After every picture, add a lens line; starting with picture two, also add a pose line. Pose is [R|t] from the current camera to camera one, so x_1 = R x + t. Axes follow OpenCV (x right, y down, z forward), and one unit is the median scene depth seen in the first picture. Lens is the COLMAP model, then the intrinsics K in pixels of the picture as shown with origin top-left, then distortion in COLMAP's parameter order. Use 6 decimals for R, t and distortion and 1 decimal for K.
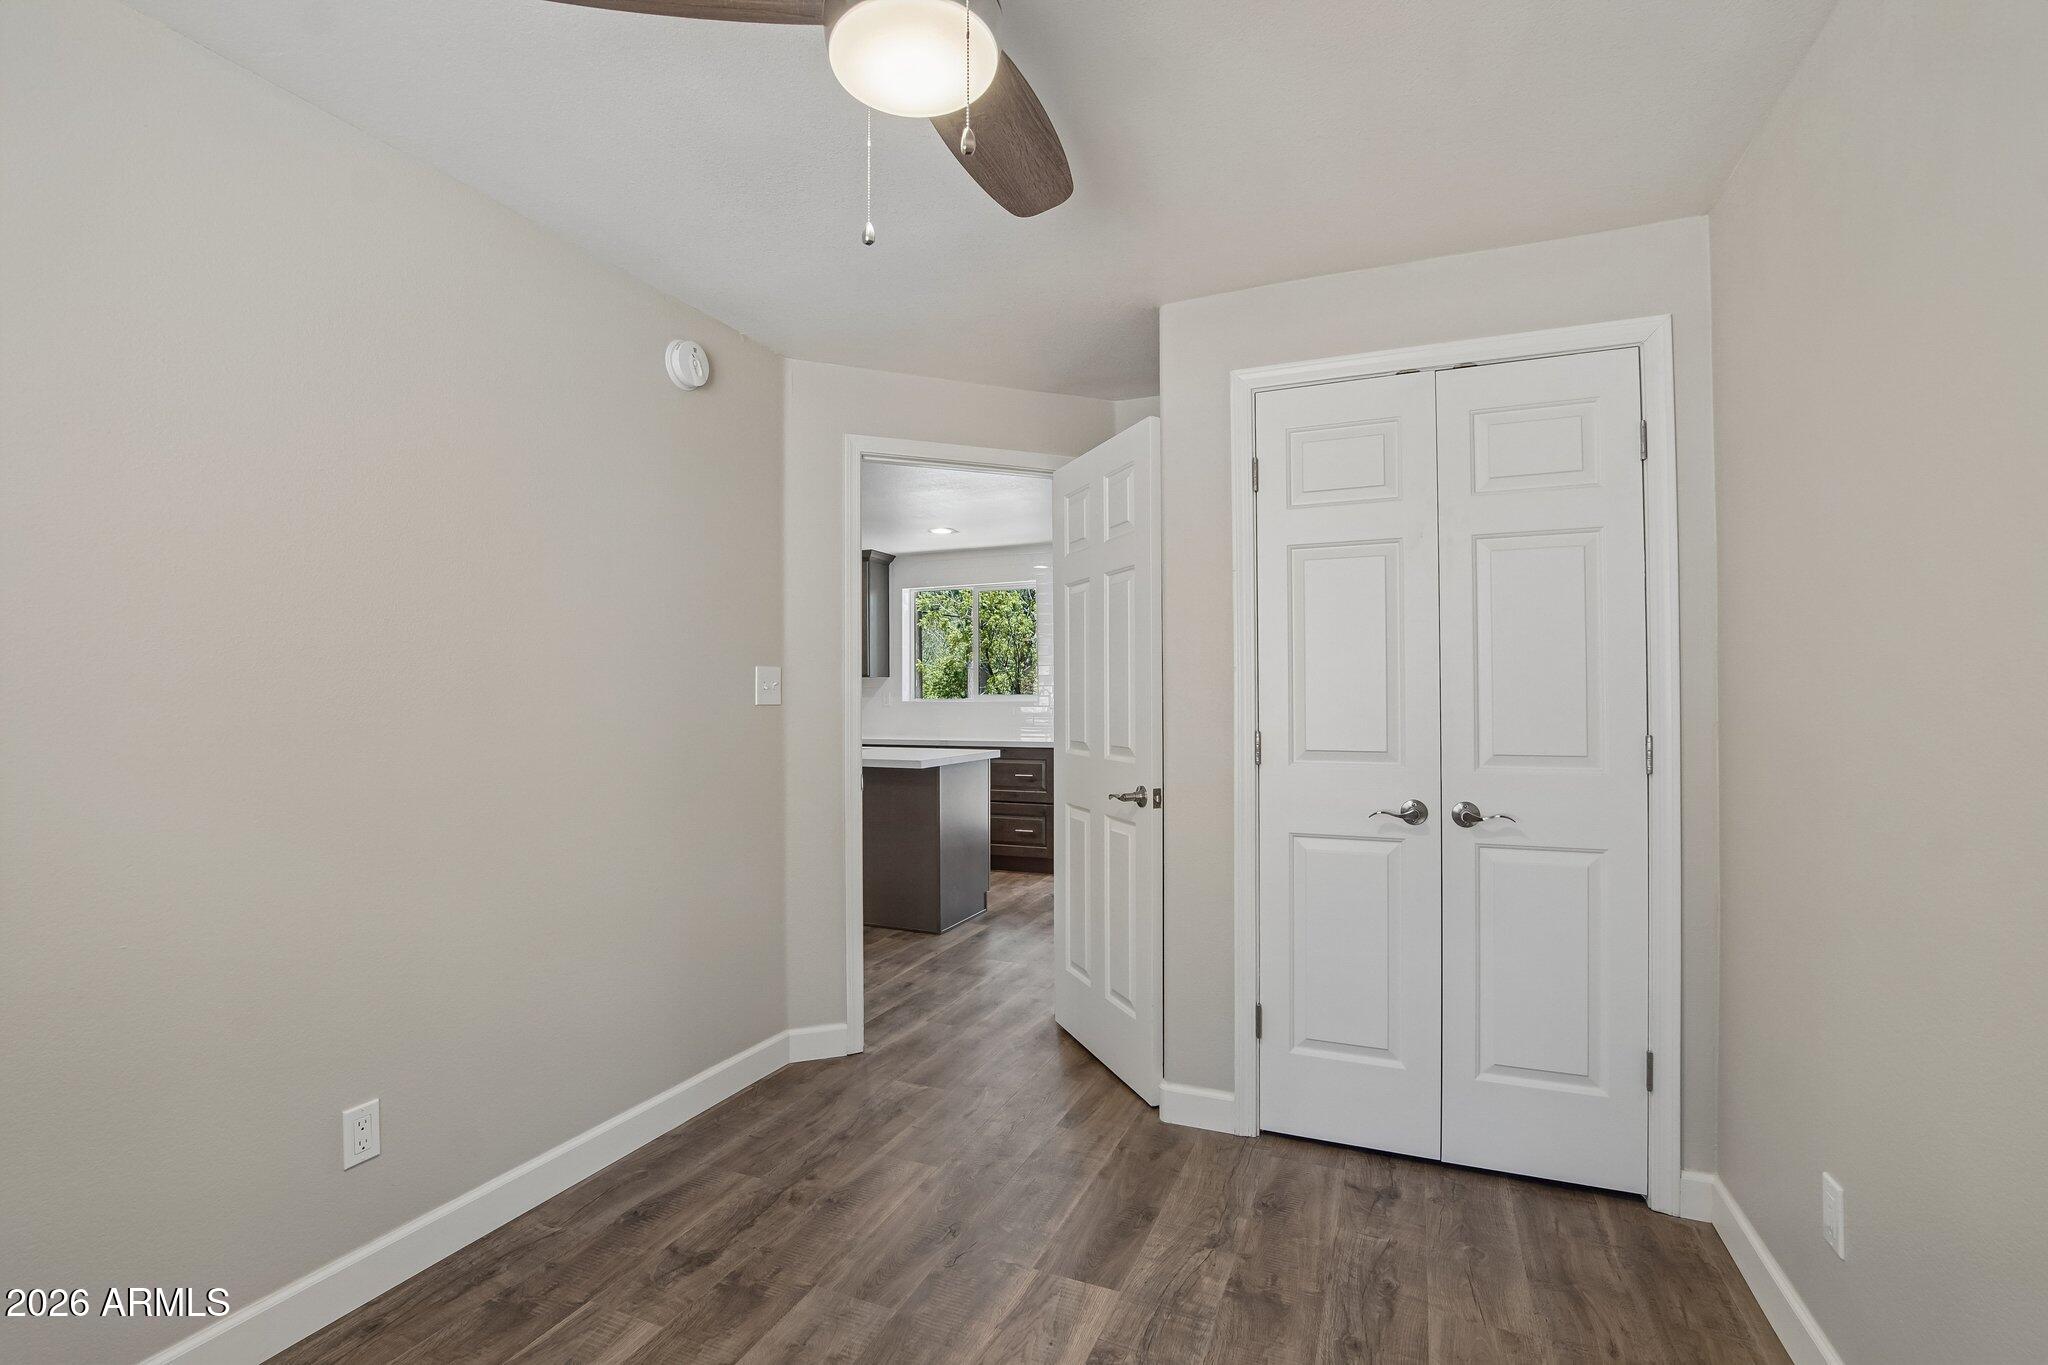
lens RADIAL K [[909.6, 0, 1012.7], [0, 909.6, 694.5], [0, 0, 1]] dist [-0.032634, 0.003308]
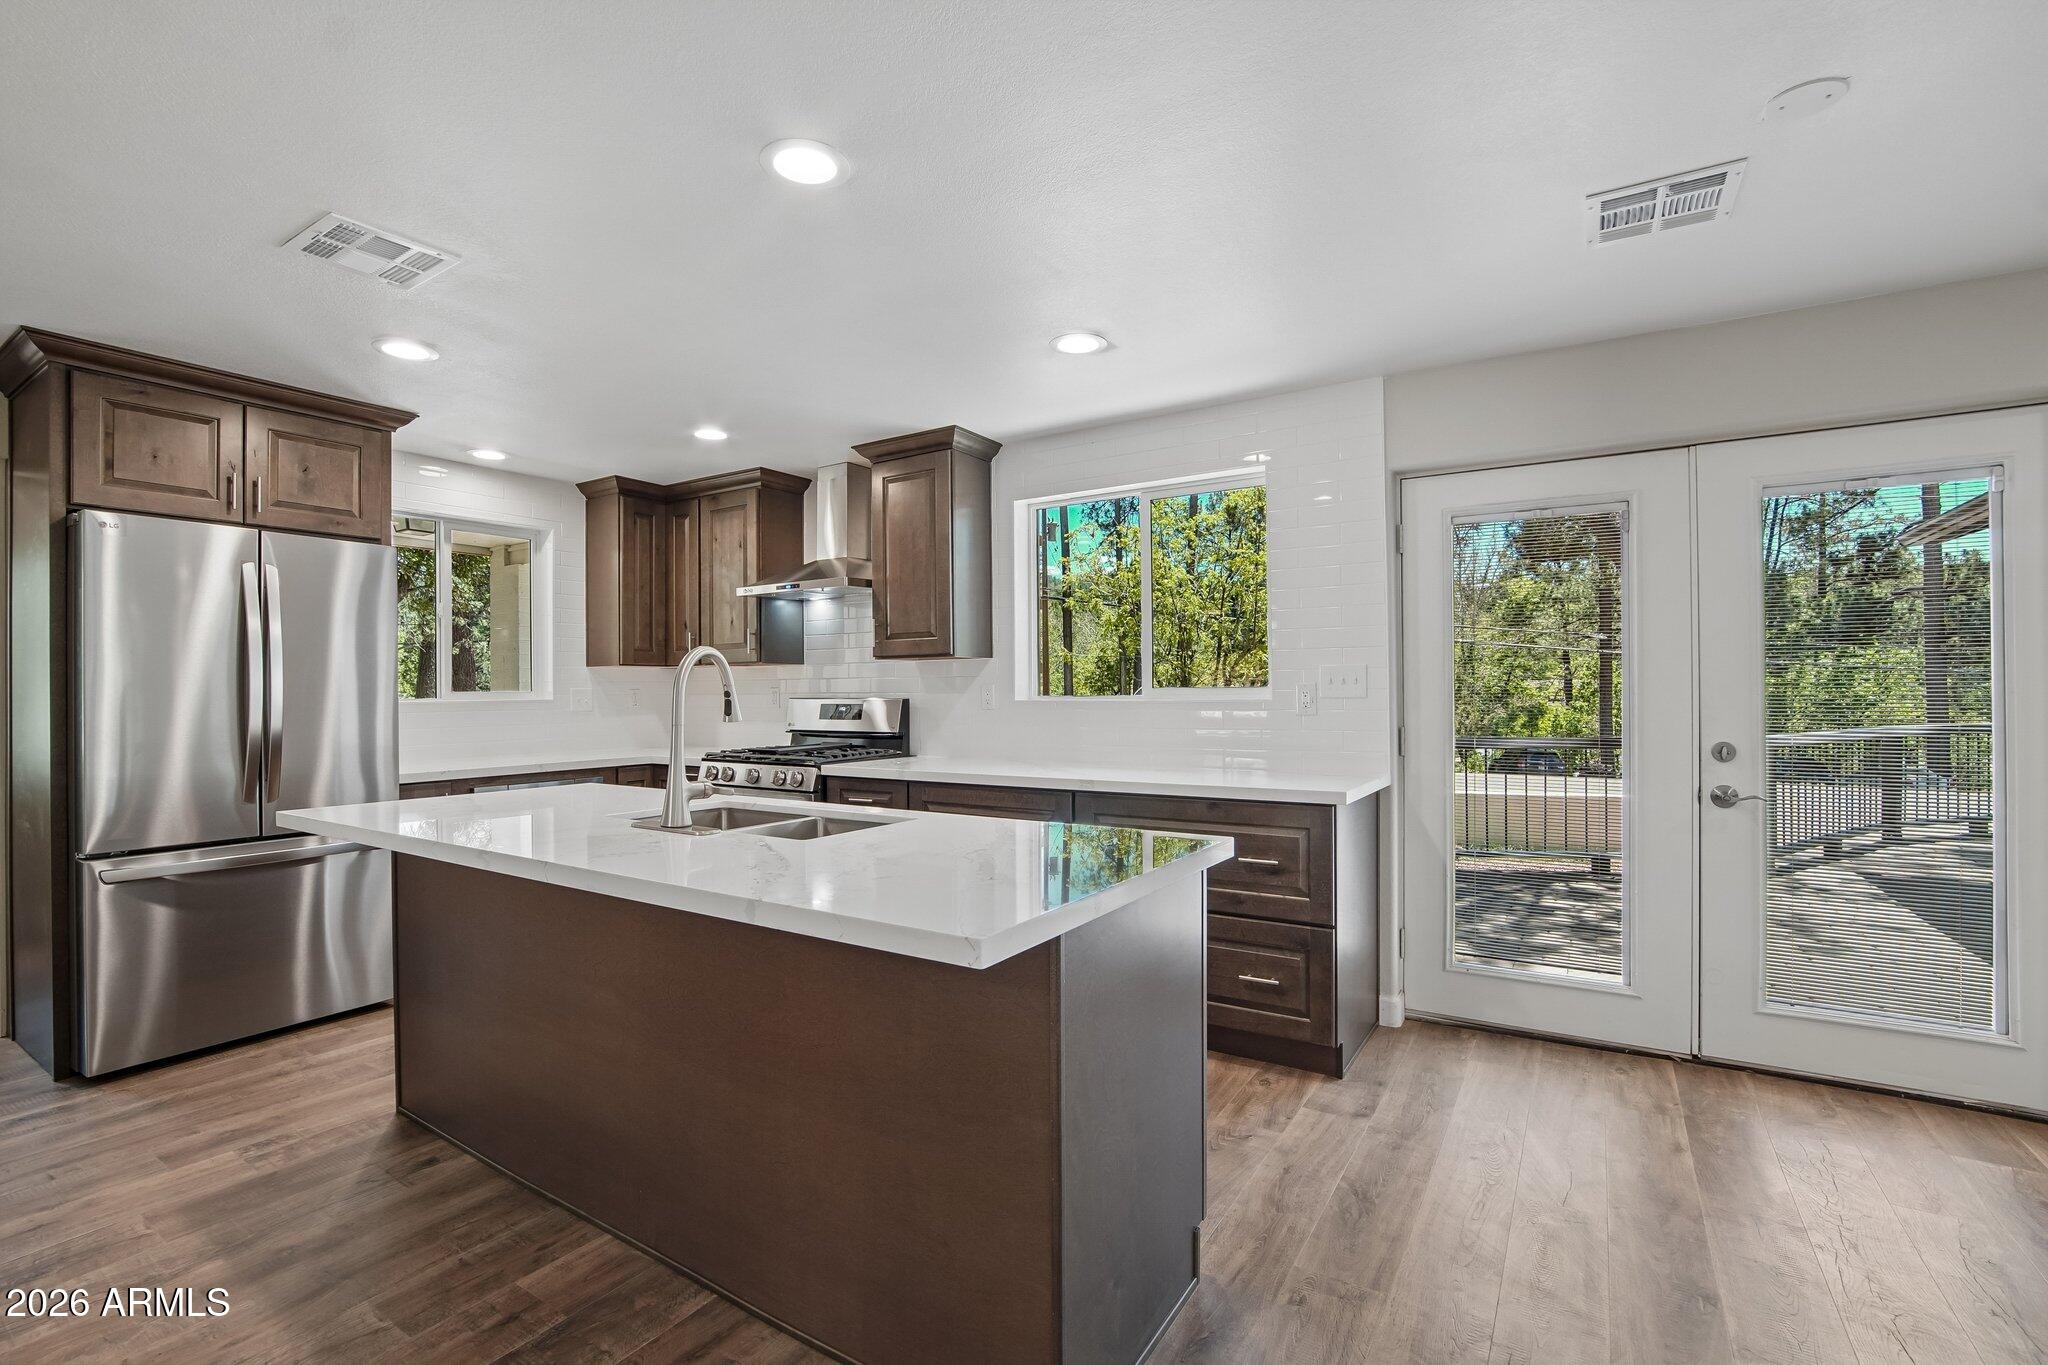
lens RADIAL K [[909.6, 0, 1015.1], [0, 909.6, 693.0], [0, 0, 1]] dist [-0.032634, 0.003308]
pose [[0.986302, -0.004396, -0.164889, -0.027814], [0.004889, 0.999985, 0.002586, 0.001641], [0.164875, -0.003357, 0.986309, 0.443512]]
